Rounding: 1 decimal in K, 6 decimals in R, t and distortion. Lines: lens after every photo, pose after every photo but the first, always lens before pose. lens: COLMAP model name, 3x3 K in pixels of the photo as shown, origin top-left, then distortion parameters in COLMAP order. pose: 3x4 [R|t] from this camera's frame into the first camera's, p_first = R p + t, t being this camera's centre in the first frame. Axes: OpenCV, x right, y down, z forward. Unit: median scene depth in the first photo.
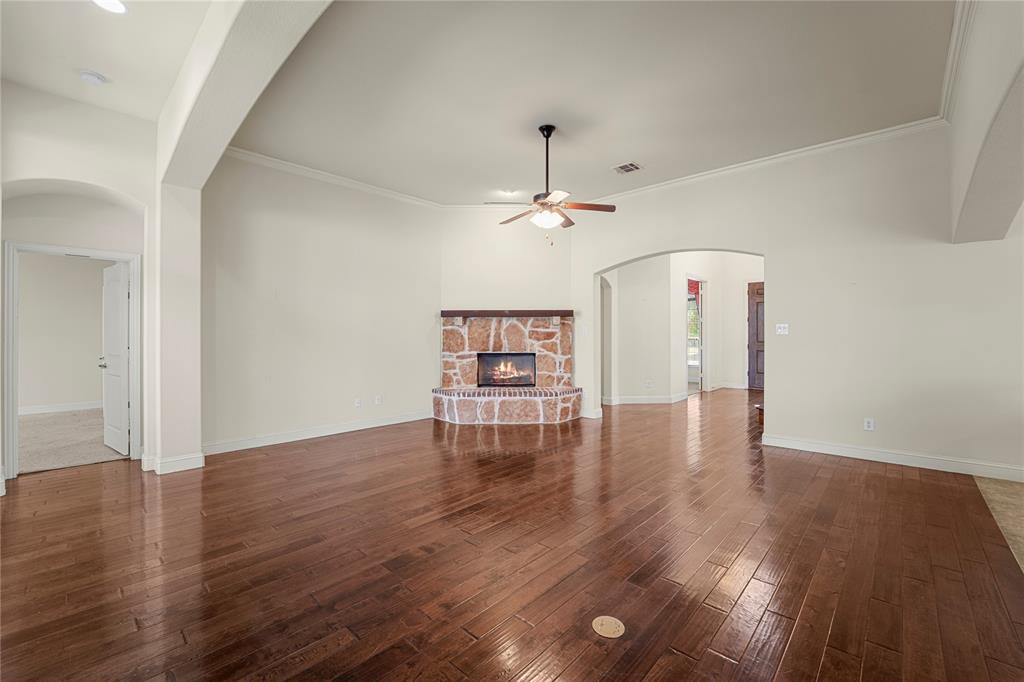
lens RADIAL K [[426.8, 0, 505.6], [0, 426.8, 335.7], [0, 0, 1]] dist [-0.022510, 0.000636]
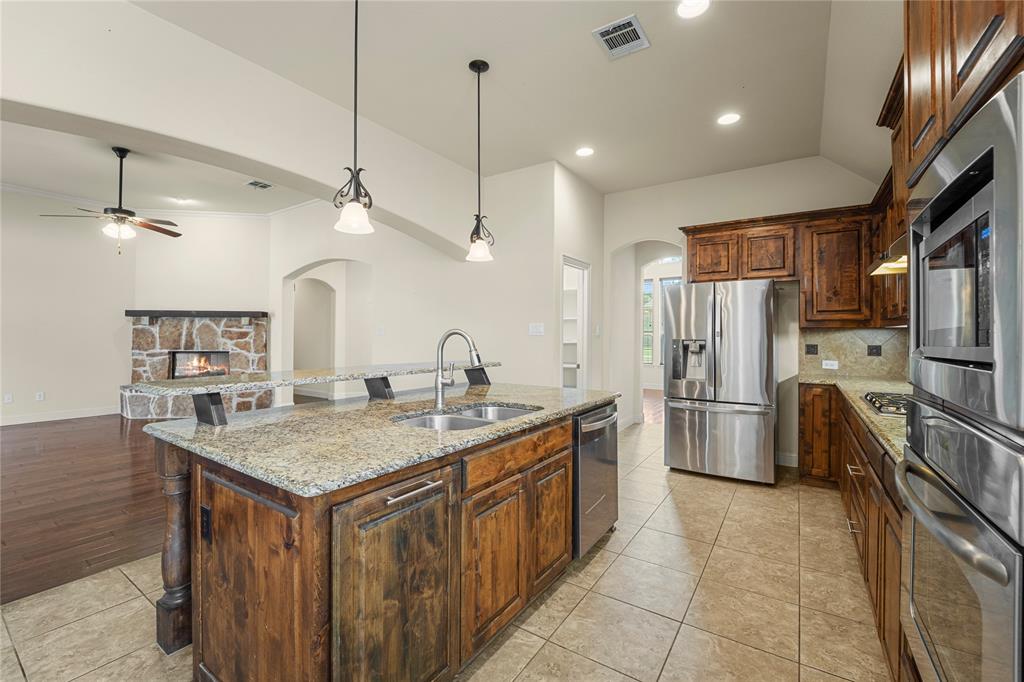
lens RADIAL K [[426.8, 0, 506.4], [0, 426.8, 332.9], [0, 0, 1]] dist [-0.022510, 0.000636]
pose [[0.987221, 0.007391, 0.159188, 0.589573], [-0.006723, 0.999966, -0.004735, -0.004955], [-0.159218, 0.003604, 0.987237, -0.154701]]
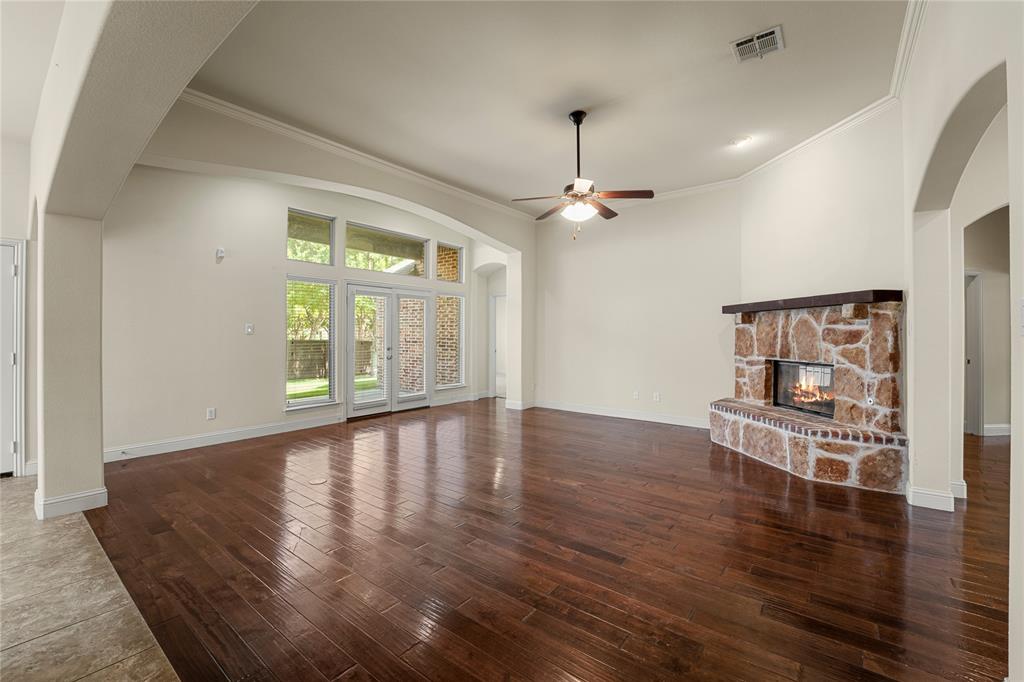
lens RADIAL K [[426.8, 0, 494.0], [0, 426.8, 333.1], [0, 0, 1]] dist [-0.022510, 0.000636]
pose [[0.071769, -0.001722, -0.997420, 0.643737], [-0.000696, 0.999998, -0.001776, -0.003758], [0.997421, 0.000822, 0.071768, 0.470213]]
